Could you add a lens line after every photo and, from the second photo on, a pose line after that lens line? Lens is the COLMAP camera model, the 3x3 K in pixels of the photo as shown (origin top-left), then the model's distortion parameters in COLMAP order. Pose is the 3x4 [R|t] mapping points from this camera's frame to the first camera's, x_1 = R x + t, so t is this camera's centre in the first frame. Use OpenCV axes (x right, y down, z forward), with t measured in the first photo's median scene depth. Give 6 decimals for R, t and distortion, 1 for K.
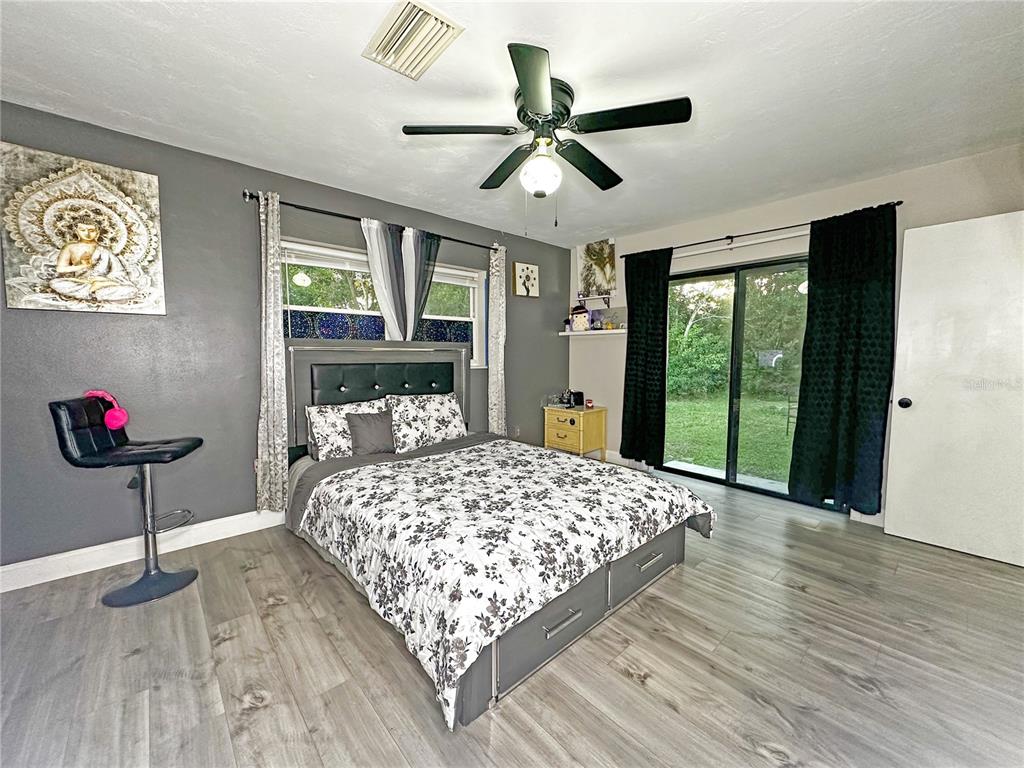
lens RADIAL K [[406.3, 0, 512.8], [0, 406.3, 384.4], [0, 0, 1]] dist [-0.001400, 0.000240]
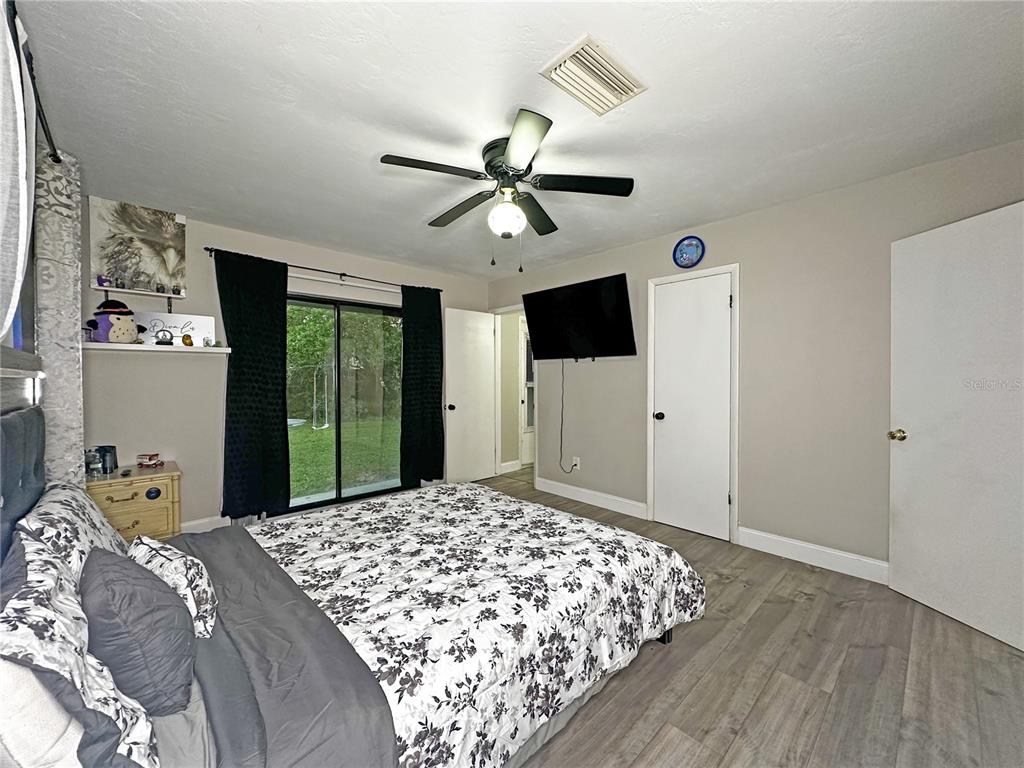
lens RADIAL K [[406.3, 0, 512.8], [0, 406.3, 384.4], [0, 0, 1]] dist [-0.001400, 0.000240]
pose [[-0.023603, -0.018186, 0.999556, -0.659899], [0.078984, 0.996675, 0.019999, -0.055829], [-0.996596, 0.079420, -0.022088, 0.659395]]
